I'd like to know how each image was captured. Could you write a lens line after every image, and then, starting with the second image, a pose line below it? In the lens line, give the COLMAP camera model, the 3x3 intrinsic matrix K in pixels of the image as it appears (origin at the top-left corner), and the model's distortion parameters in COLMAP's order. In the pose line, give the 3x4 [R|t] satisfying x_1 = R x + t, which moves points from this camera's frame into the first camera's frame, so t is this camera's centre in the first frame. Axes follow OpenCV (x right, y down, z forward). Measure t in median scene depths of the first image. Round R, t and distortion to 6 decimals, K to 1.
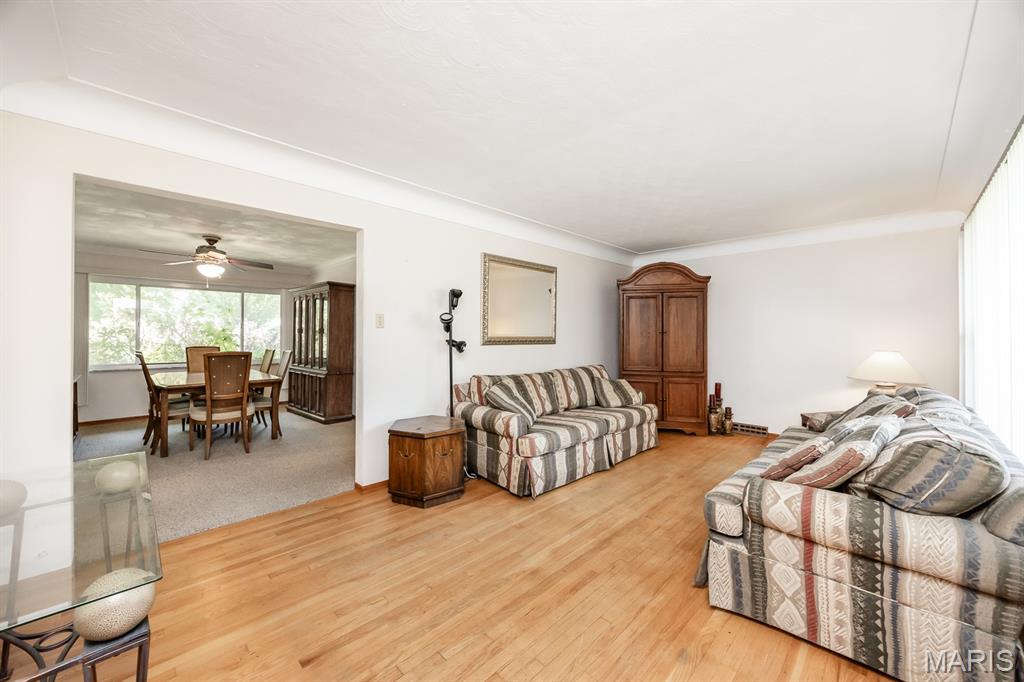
lens RADIAL K [[404.6, 0, 509.9], [0, 404.6, 335.5], [0, 0, 1]] dist [-0.009890, 0.000441]
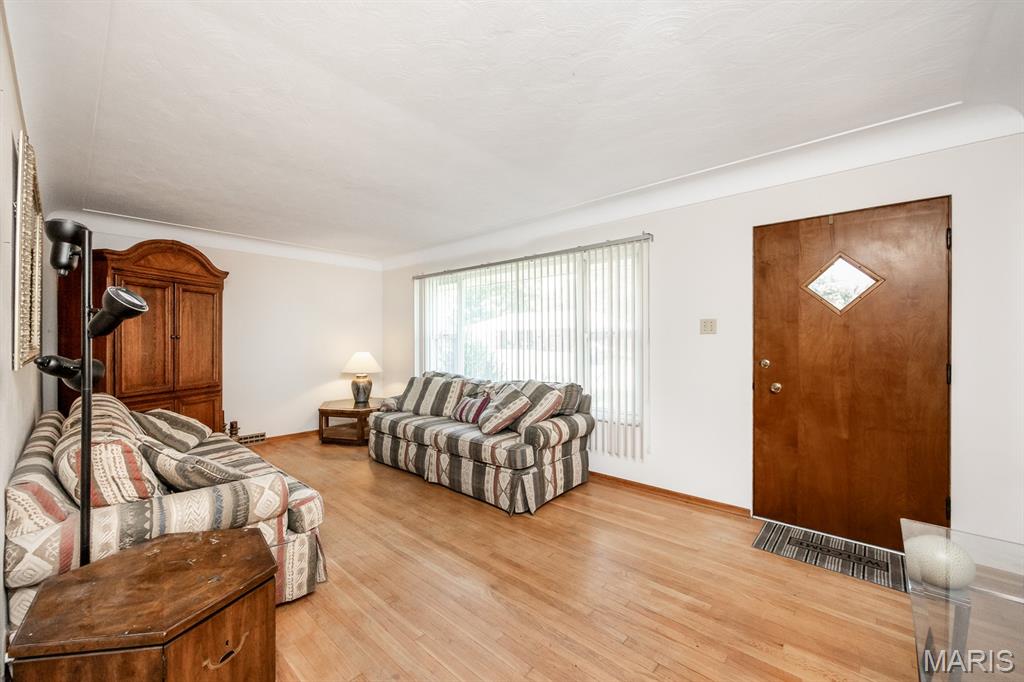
lens RADIAL K [[404.6, 0, 509.9], [0, 404.6, 340.6], [0, 0, 1]] dist [-0.009890, 0.000441]
pose [[-0.090188, 0.002408, 0.995922, -0.730372], [-0.000308, 0.999997, -0.002446, -0.000162], [-0.995925, -0.000528, -0.090187, 0.847380]]
